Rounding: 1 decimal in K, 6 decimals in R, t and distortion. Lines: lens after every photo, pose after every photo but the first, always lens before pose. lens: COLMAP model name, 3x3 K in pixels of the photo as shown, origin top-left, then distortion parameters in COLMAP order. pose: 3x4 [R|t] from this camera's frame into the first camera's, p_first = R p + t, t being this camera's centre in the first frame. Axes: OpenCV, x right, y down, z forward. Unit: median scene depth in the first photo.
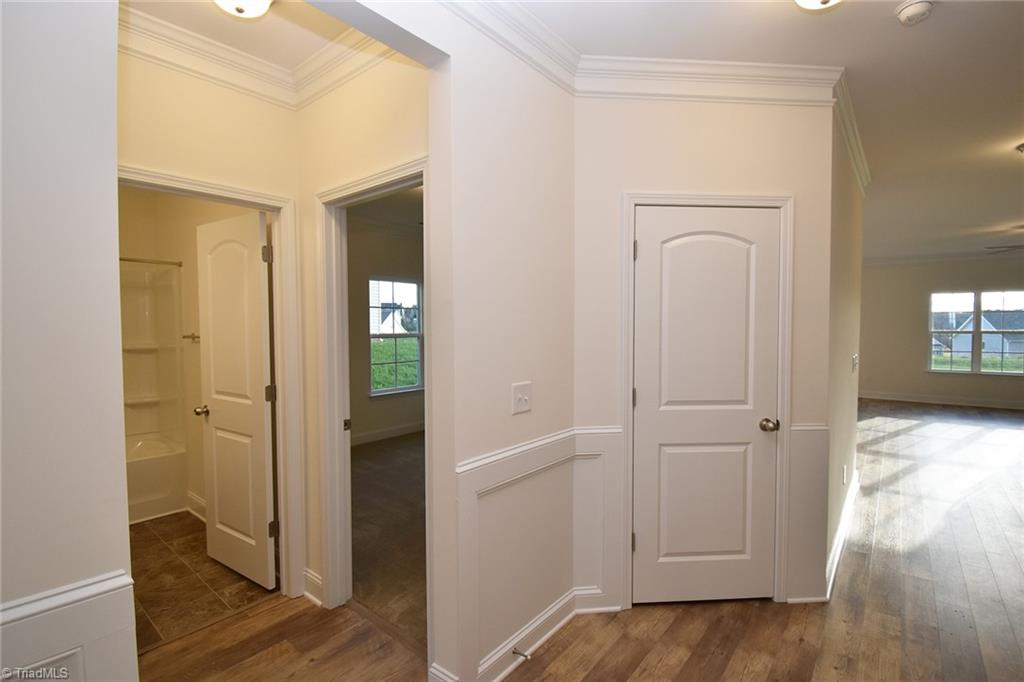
lens RADIAL K [[463.5, 0, 512.0], [0, 463.5, 341.0], [0, 0, 1]] dist [0.001707, -0.014183]
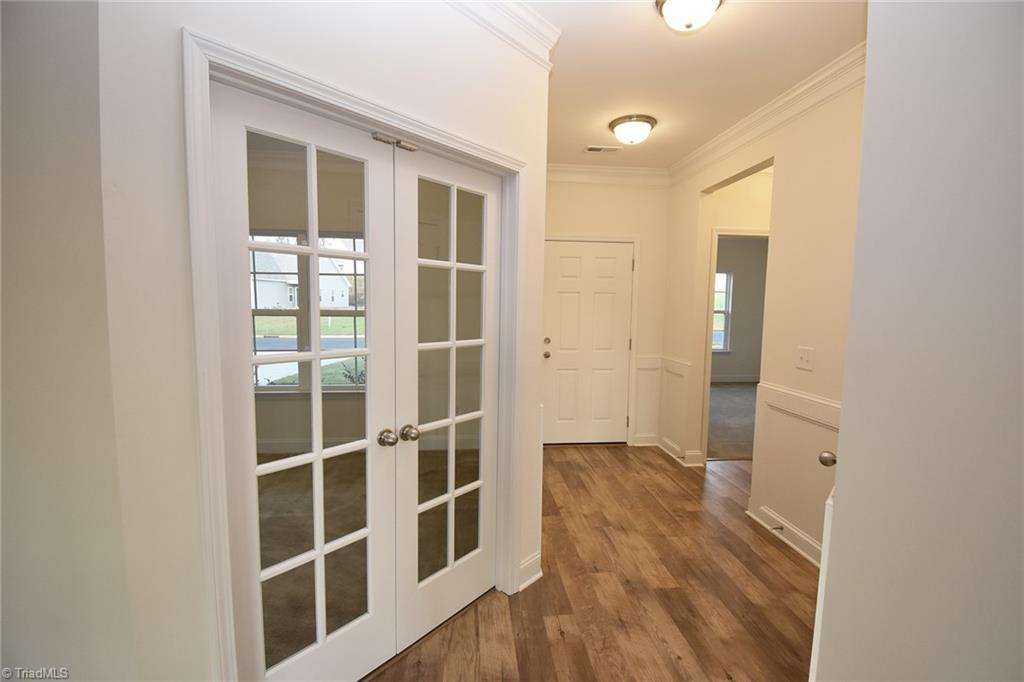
lens RADIAL K [[463.5, 0, 512.0], [0, 463.5, 341.0], [0, 0, 1]] dist [0.001707, -0.014183]
pose [[-0.700411, 0.093884, -0.707538, 1.307650], [0.013491, 0.992875, 0.118390, -0.081011], [0.713612, 0.073377, -0.696688, 1.123260]]
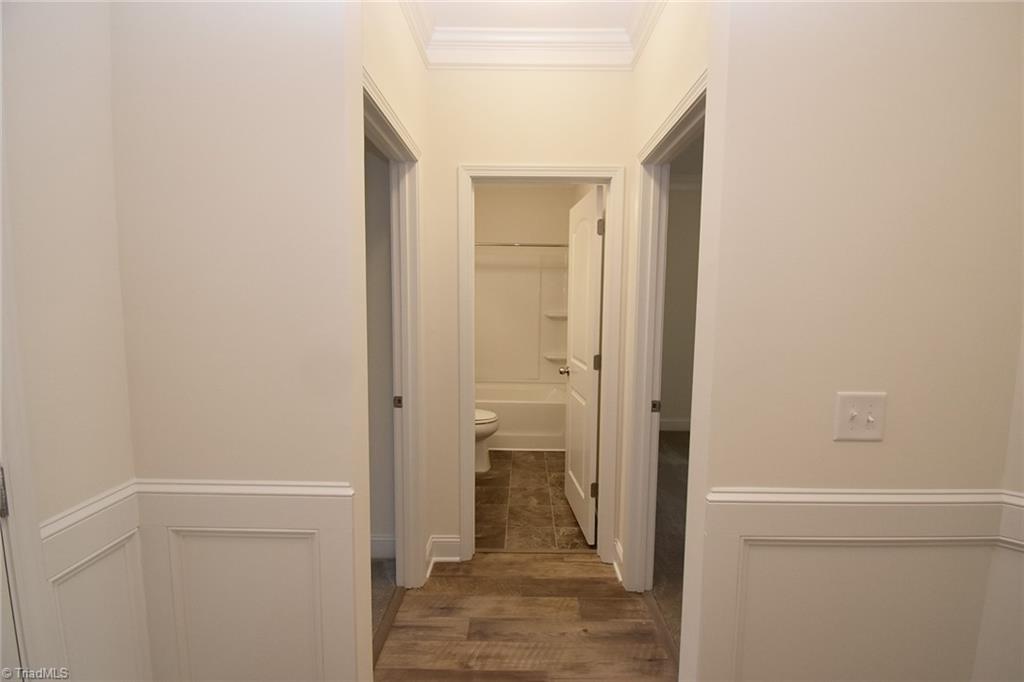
lens RADIAL K [[455.6, 0, 512.0], [0, 455.6, 341.0], [0, 0, 1]] dist [0.009301, -0.015281]
pose [[0.631029, 0.080204, -0.771602, 0.158667], [-0.037184, 0.996625, 0.073184, -0.003284], [0.774867, -0.017490, 0.631882, 0.225826]]
